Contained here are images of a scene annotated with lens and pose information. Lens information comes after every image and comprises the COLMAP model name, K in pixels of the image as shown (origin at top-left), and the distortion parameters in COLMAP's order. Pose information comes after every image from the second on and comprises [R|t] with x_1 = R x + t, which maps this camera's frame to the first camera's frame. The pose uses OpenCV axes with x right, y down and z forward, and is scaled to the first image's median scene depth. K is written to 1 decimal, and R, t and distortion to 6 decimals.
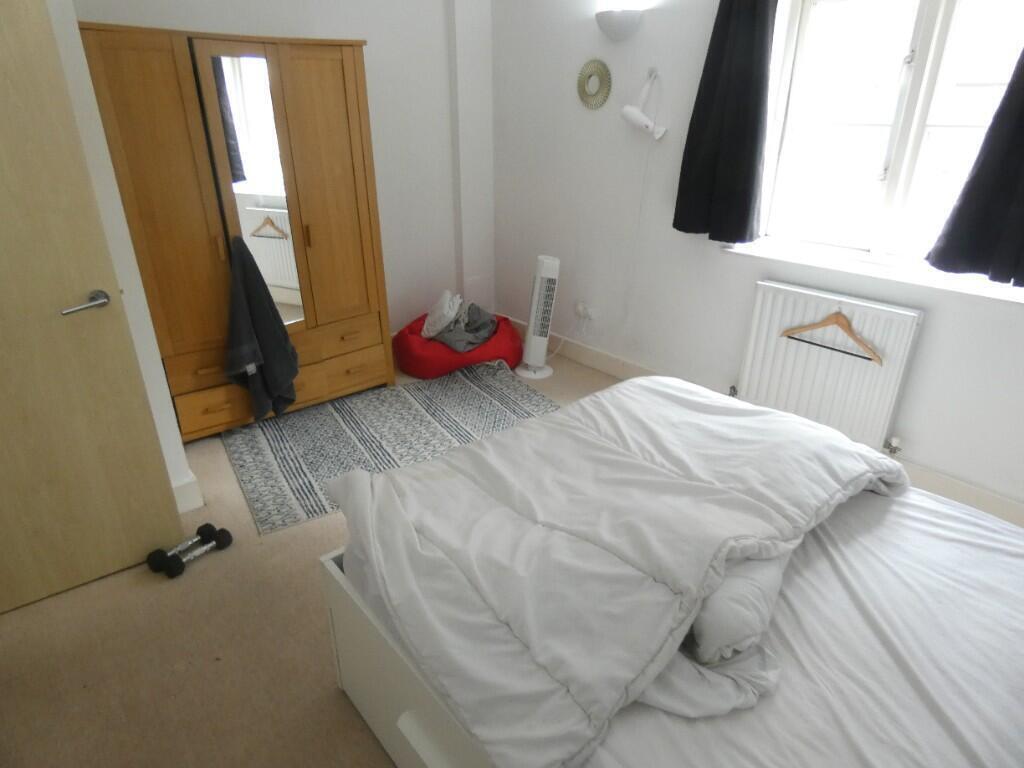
lens RADIAL K [[606.8, 0, 512.0], [0, 606.8, 384.0], [0, 0, 1]] dist [-0.023726, -0.001820]
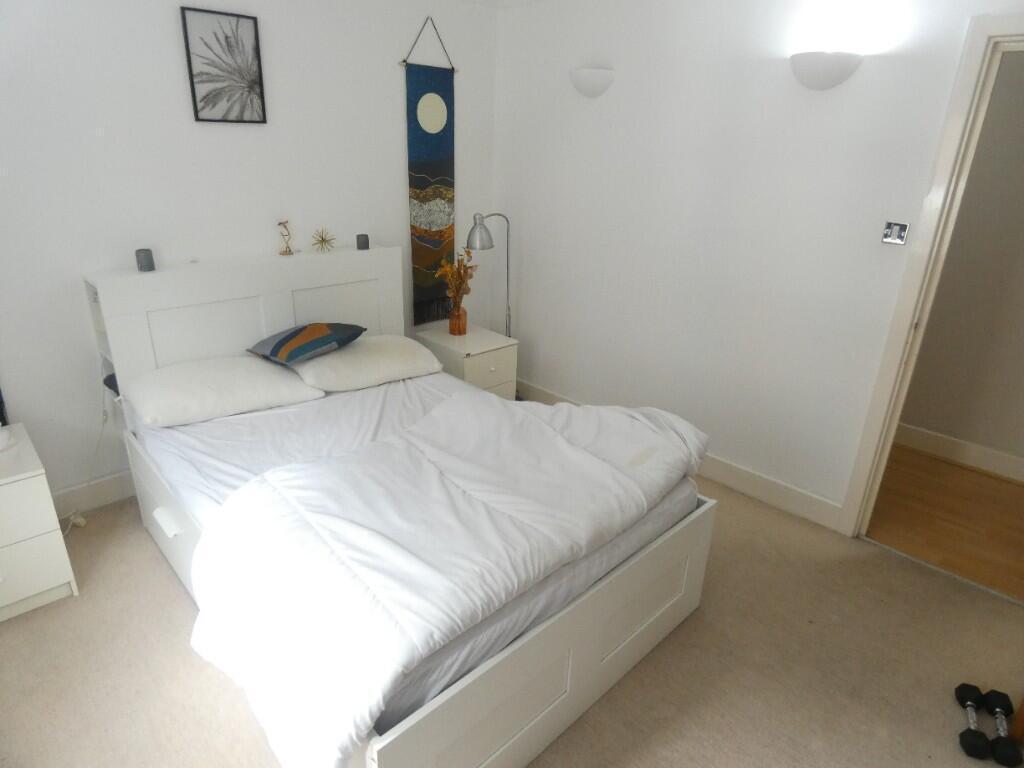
lens RADIAL K [[606.8, 0, 512.0], [0, 606.8, 384.0], [0, 0, 1]] dist [-0.023726, -0.001820]
pose [[-0.996957, -0.006486, -0.077677, 0.228827], [-0.059621, 0.705380, 0.706318, -0.781241], [0.050210, 0.708800, -0.703621, 1.618921]]
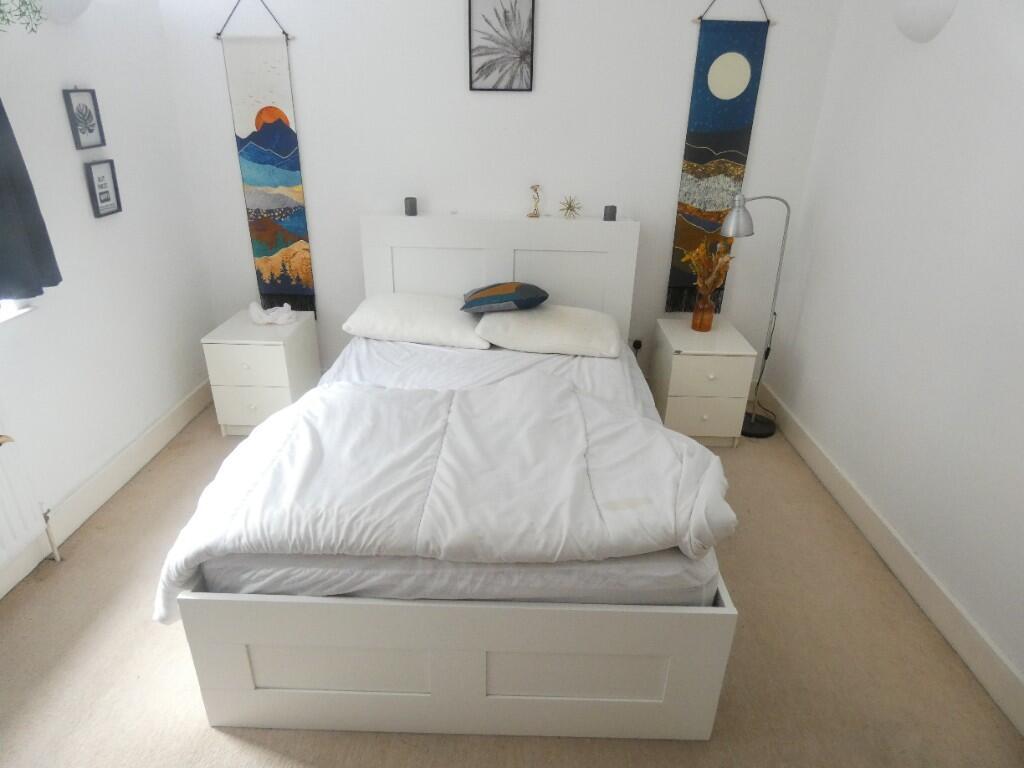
lens RADIAL K [[606.8, 0, 512.0], [0, 606.8, 384.0], [0, 0, 1]] dist [-0.023726, -0.001820]
pose [[-0.752096, -0.286975, 0.593294, -0.474333], [0.242523, 0.716541, 0.654027, -0.635096], [-0.612809, 0.635778, -0.469309, 1.326511]]
